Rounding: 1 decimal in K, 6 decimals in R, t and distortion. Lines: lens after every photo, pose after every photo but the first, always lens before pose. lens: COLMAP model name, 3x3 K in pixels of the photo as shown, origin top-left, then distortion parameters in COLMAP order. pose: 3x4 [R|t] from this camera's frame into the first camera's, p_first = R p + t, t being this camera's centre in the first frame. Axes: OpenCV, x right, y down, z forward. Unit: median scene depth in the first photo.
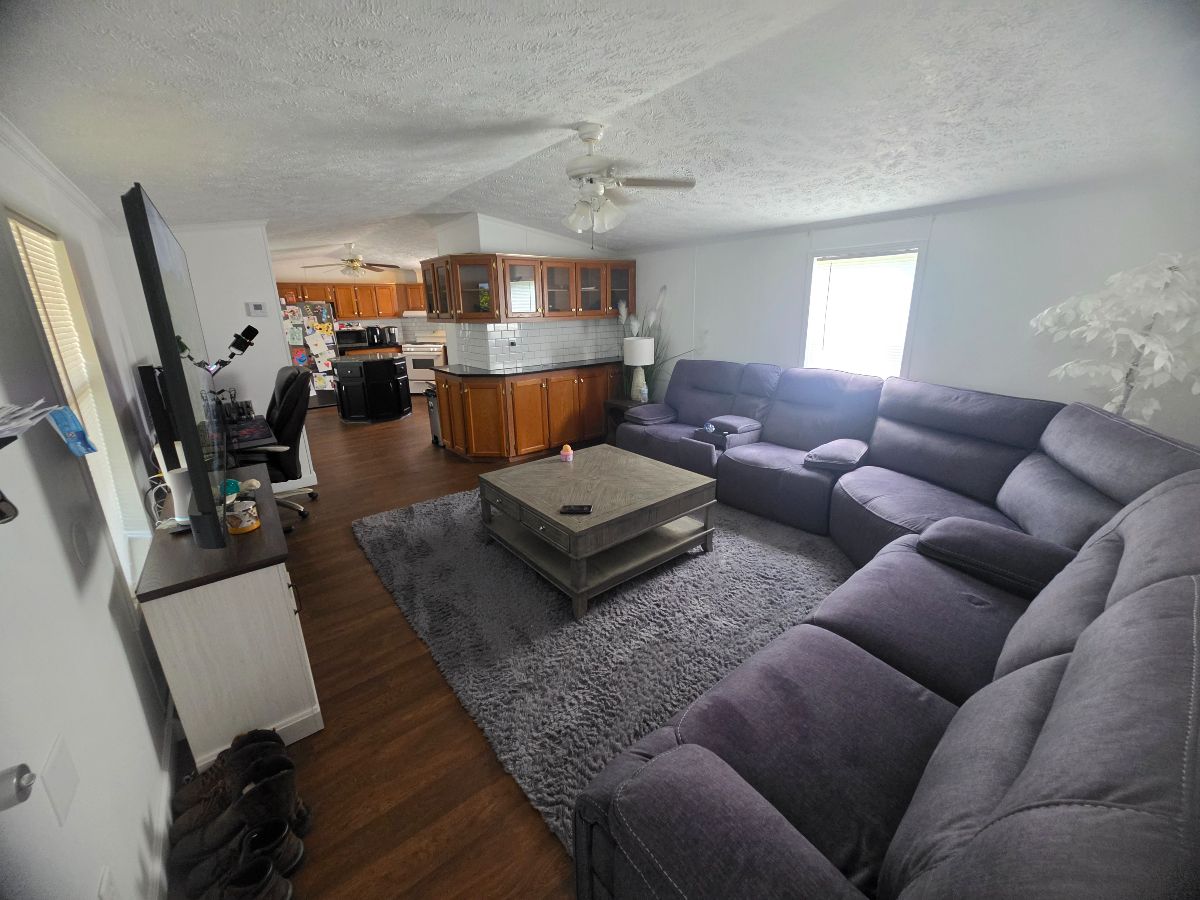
lens RADIAL K [[489.0, 0, 603.3], [0, 489.0, 448.4], [0, 0, 1]] dist [-0.005549, 0.002272]
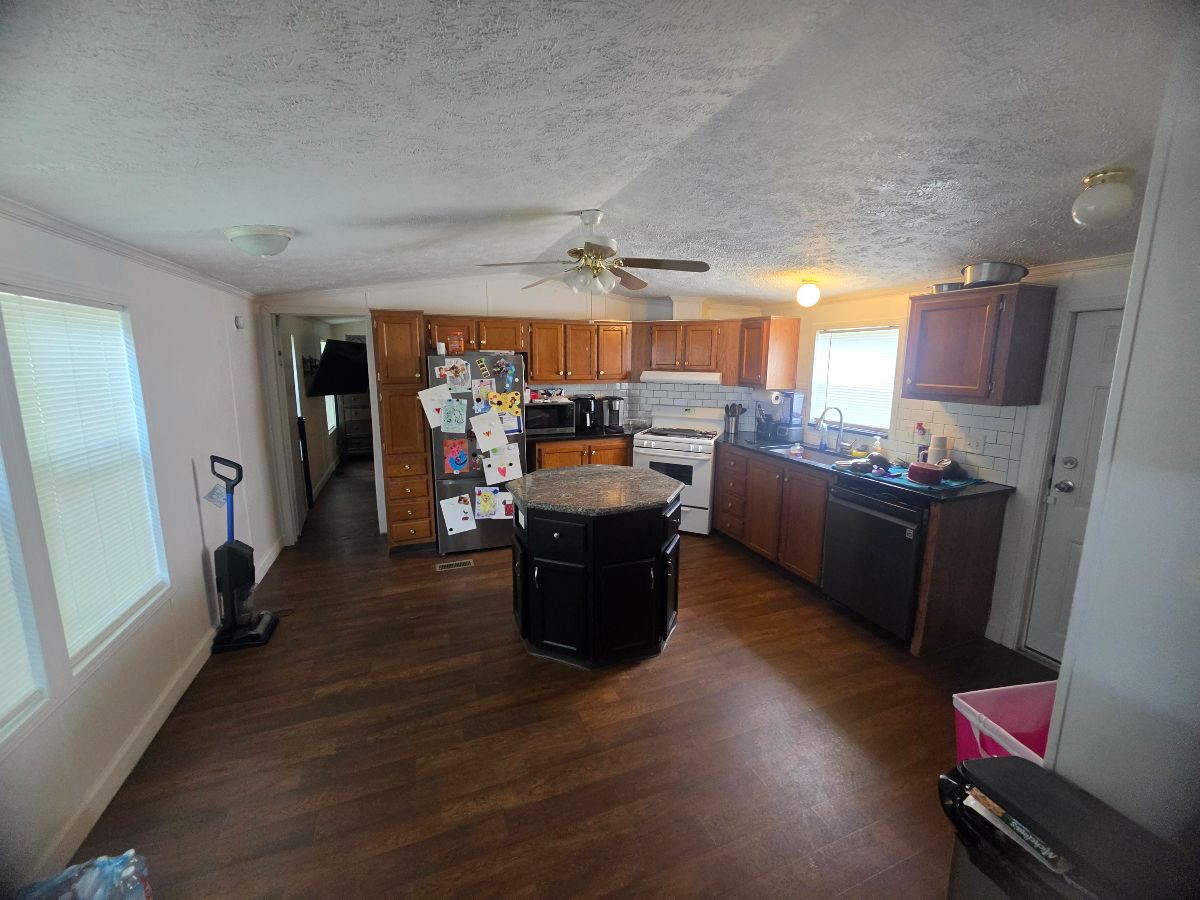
lens RADIAL K [[489.0, 0, 595.7], [0, 489.0, 444.3], [0, 0, 1]] dist [-0.005549, 0.002272]
pose [[0.951029, 0.074346, -0.300028, -0.304266], [-0.106397, 0.990066, -0.091922, -0.153966], [0.290213, 0.119343, 0.949491, 0.510330]]
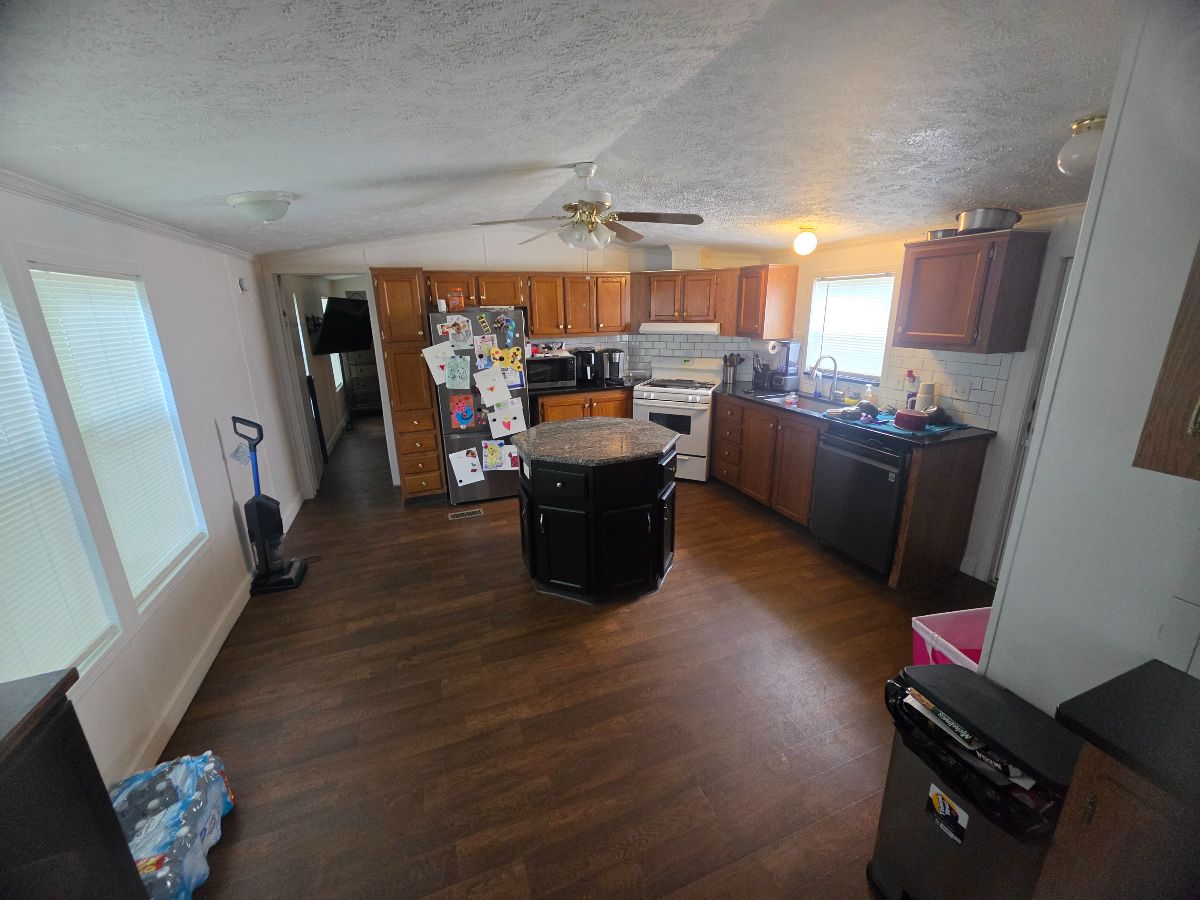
lens RADIAL K [[489.0, 0, 594.0], [0, 489.0, 449.4], [0, 0, 1]] dist [-0.005549, 0.002272]
pose [[0.948311, 0.089606, -0.304428, -0.294902], [-0.087105, 0.995960, 0.021815, -0.155961], [0.305153, 0.005829, 0.952285, 0.494306]]
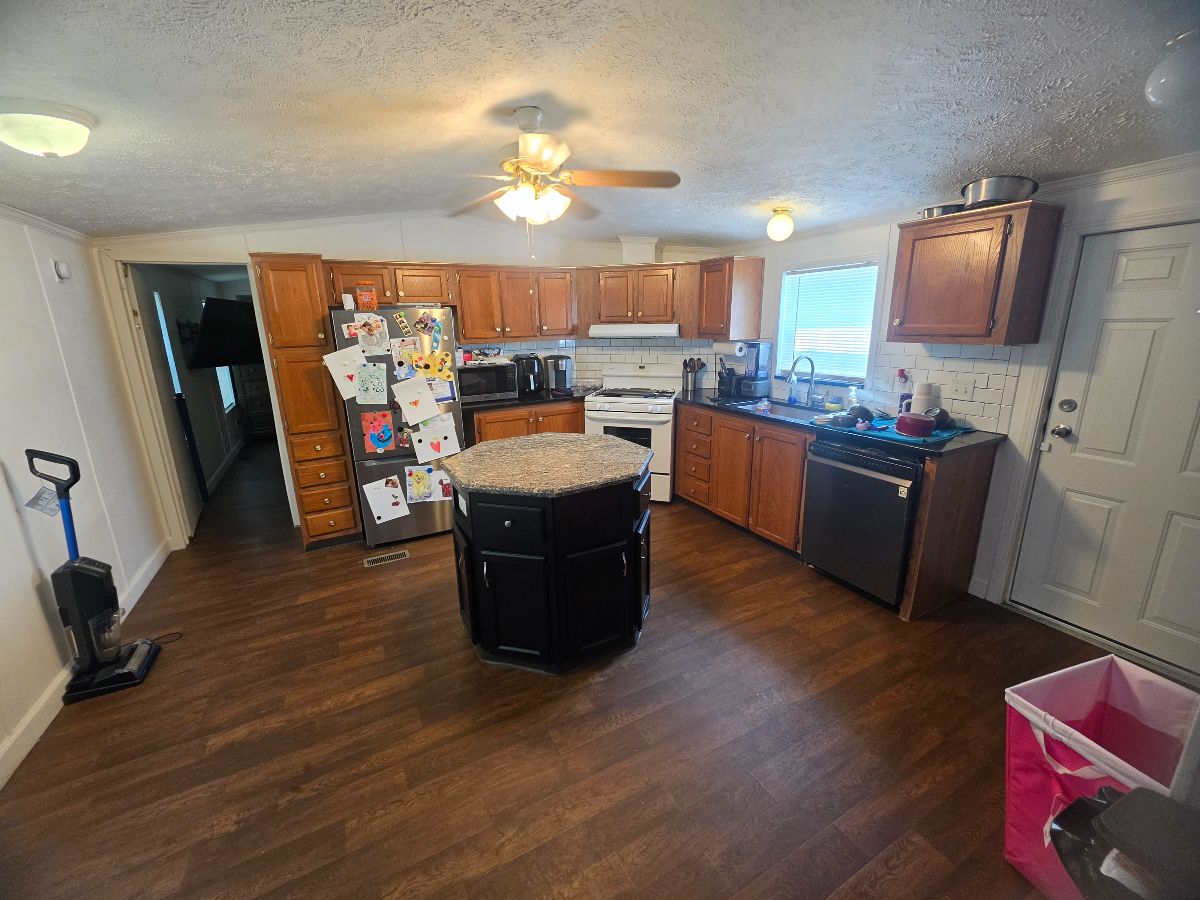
lens RADIAL K [[489.0, 0, 592.7], [0, 489.0, 444.6], [0, 0, 1]] dist [-0.005549, 0.002272]
pose [[0.982468, 0.042132, -0.181609, -0.329694], [-0.048067, 0.998440, -0.028401, -0.158419], [0.180129, 0.036633, 0.982961, 0.562998]]
